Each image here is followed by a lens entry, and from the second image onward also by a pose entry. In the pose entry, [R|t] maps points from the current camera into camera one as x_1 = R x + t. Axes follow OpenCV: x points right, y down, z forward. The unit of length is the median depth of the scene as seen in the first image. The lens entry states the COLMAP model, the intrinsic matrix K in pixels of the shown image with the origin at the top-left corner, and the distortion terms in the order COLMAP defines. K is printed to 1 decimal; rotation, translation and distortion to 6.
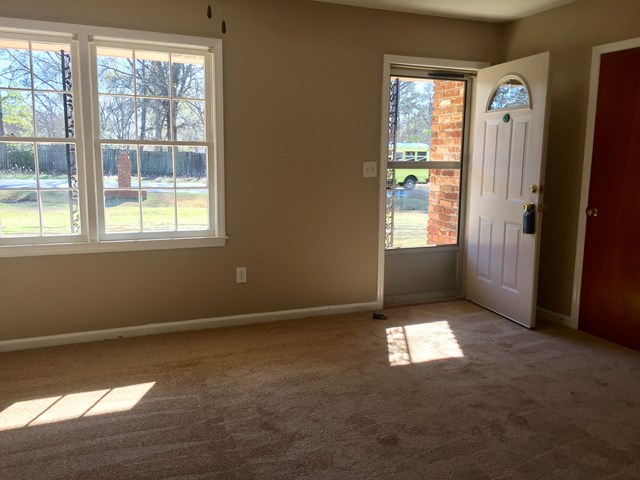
lens RADIAL K [[537.6, 0, 317.9], [0, 537.6, 240.1], [0, 0, 1]] dist [0.059322, -0.056514]
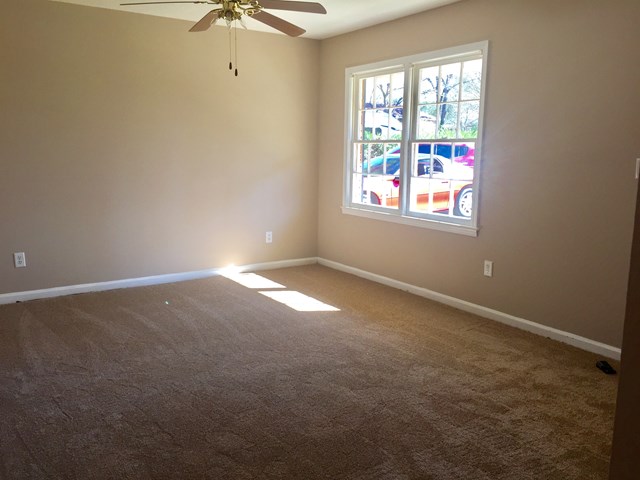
lens RADIAL K [[537.6, 0, 316.4], [0, 537.6, 240.0], [0, 0, 1]] dist [0.059322, -0.056514]
pose [[0.204094, 0.152671, -0.966973, 0.781981], [-0.156735, 0.980118, 0.121666, -0.061946], [0.966323, 0.126727, 0.223965, 0.457692]]
